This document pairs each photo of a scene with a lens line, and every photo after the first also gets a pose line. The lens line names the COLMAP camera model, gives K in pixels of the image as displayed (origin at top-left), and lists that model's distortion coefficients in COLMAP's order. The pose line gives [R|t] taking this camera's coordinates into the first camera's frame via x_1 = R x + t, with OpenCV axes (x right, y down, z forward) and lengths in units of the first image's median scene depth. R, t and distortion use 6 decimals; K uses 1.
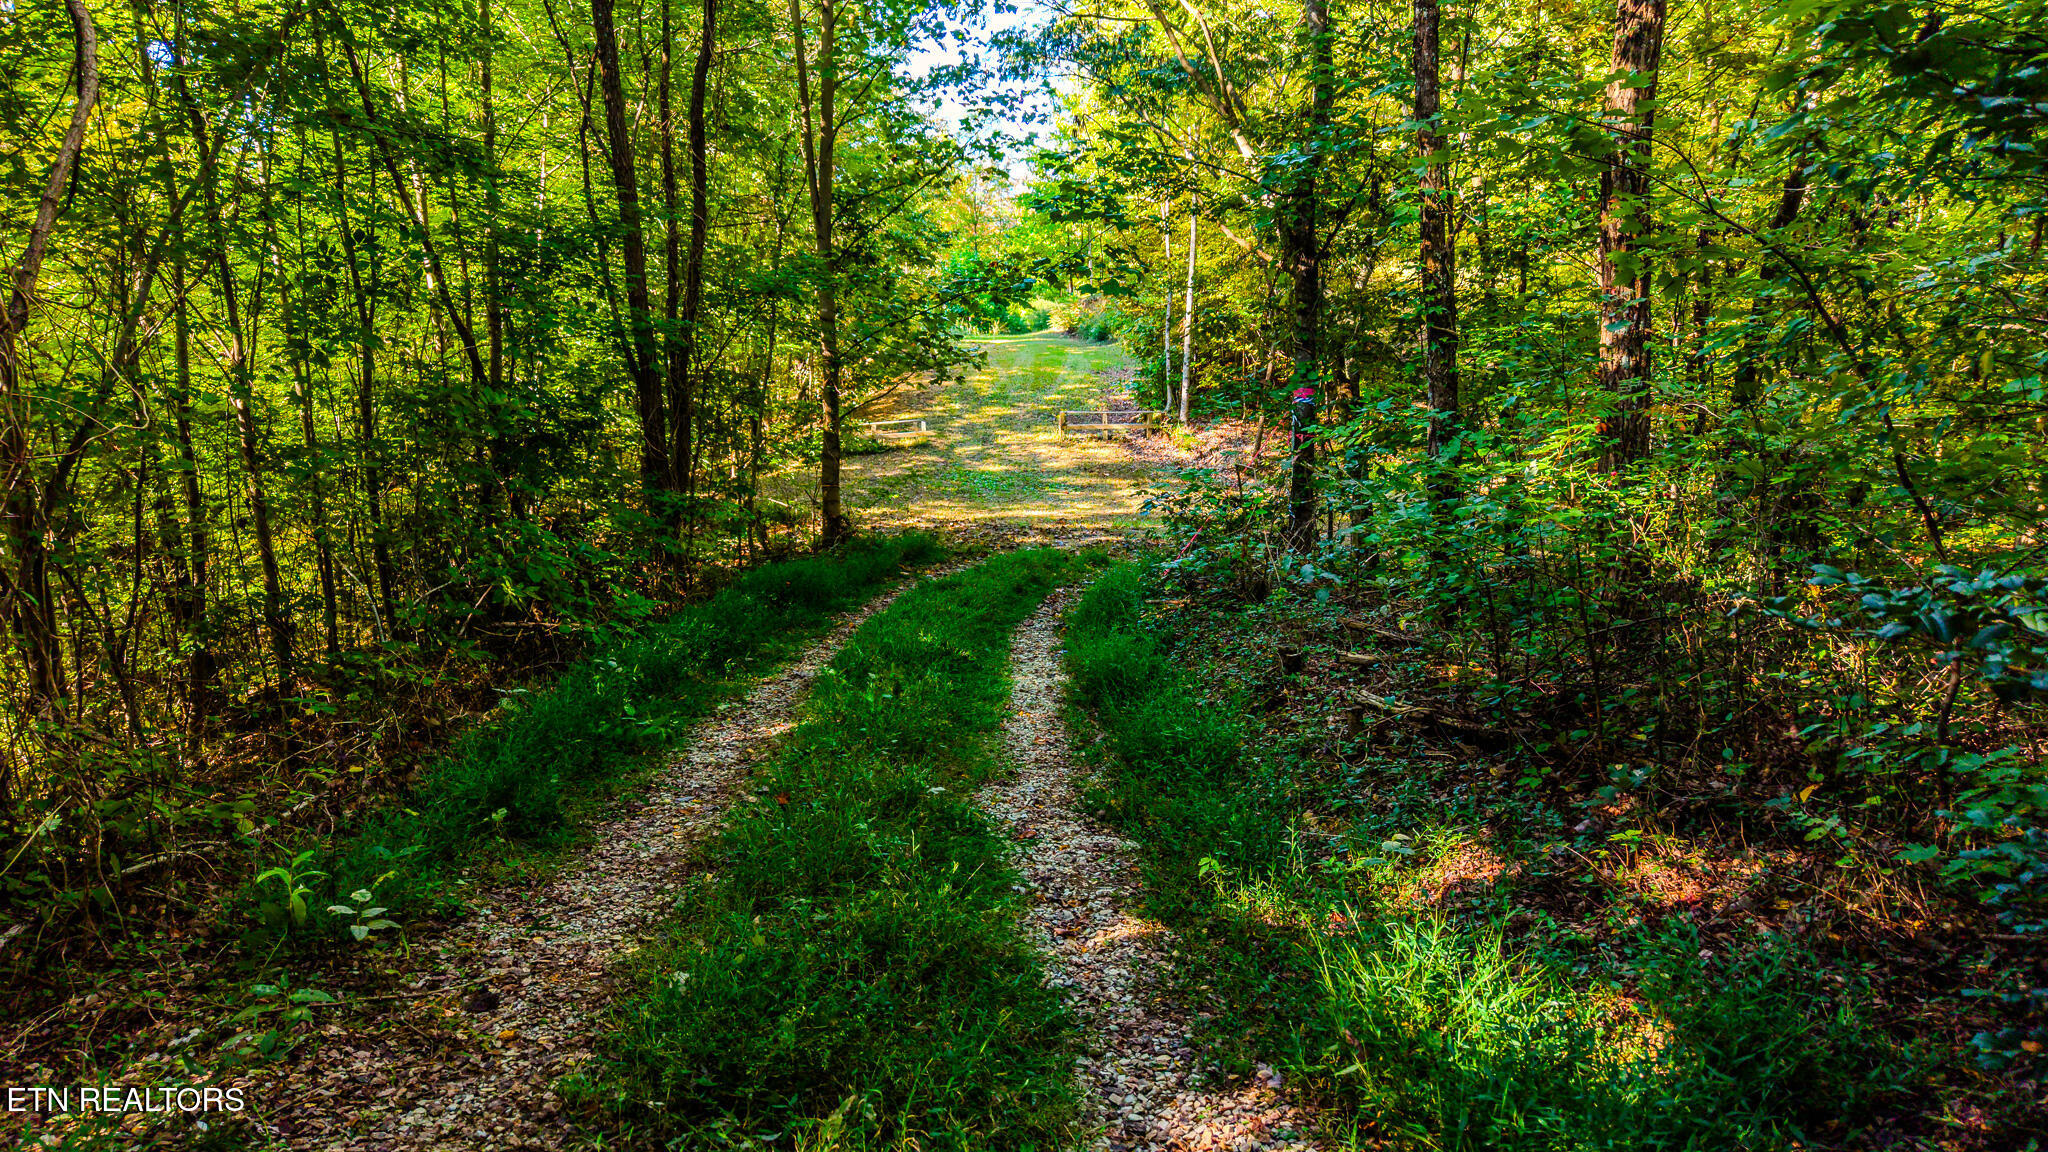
lens RADIAL K [[1350.2, 0, 1021.6], [0, 1350.2, 574.7], [0, 0, 1]] dist [0.052433, 0.000547]
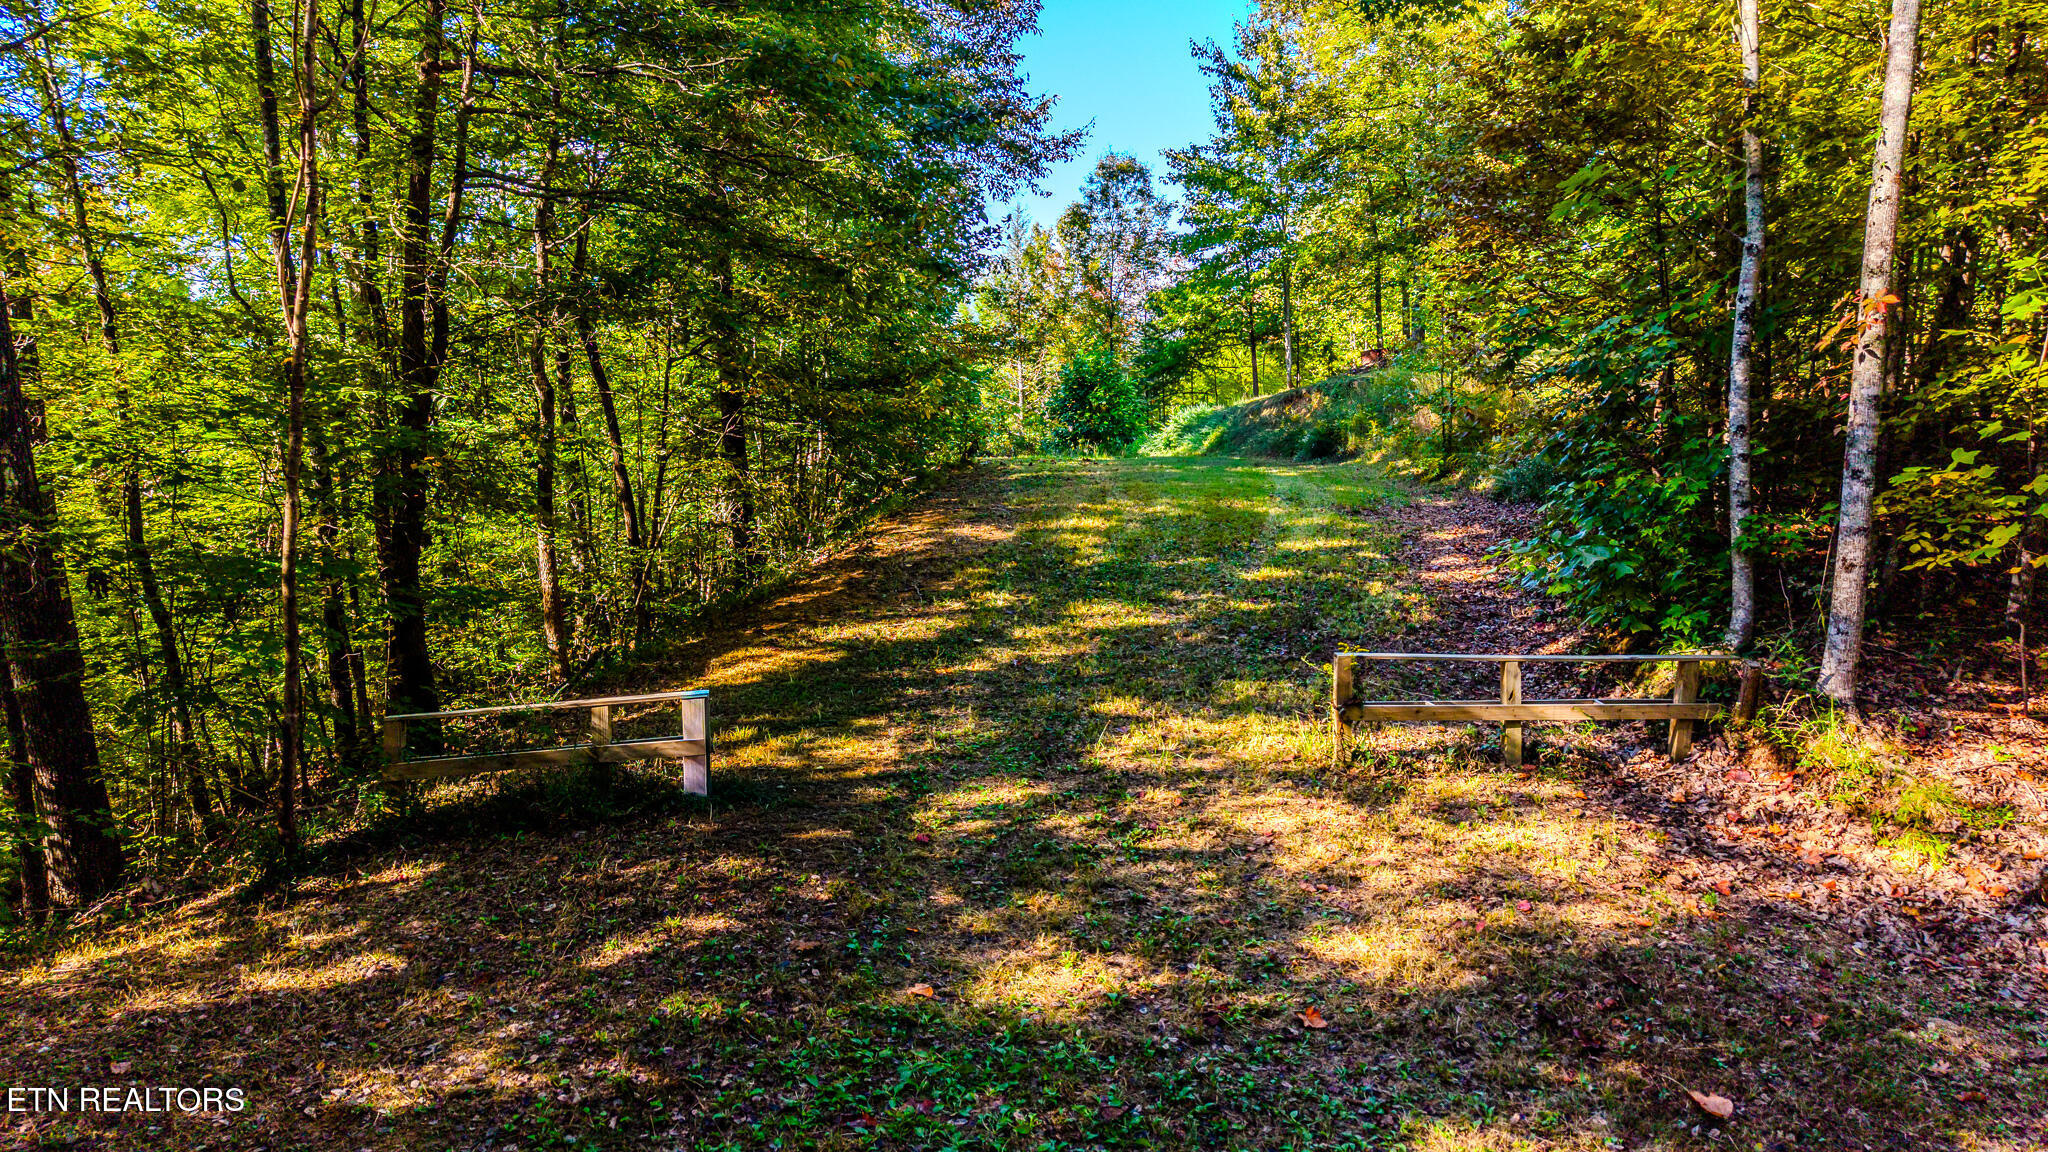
lens RADIAL K [[1350.2, 0, 1025.7], [0, 1350.2, 571.4], [0, 0, 1]] dist [0.052433, 0.000547]
pose [[0.994353, 0.011054, -0.105547, -0.003820], [-0.022376, 0.994039, -0.106700, -0.105230], [0.103738, 0.108459, 0.988673, 0.721562]]
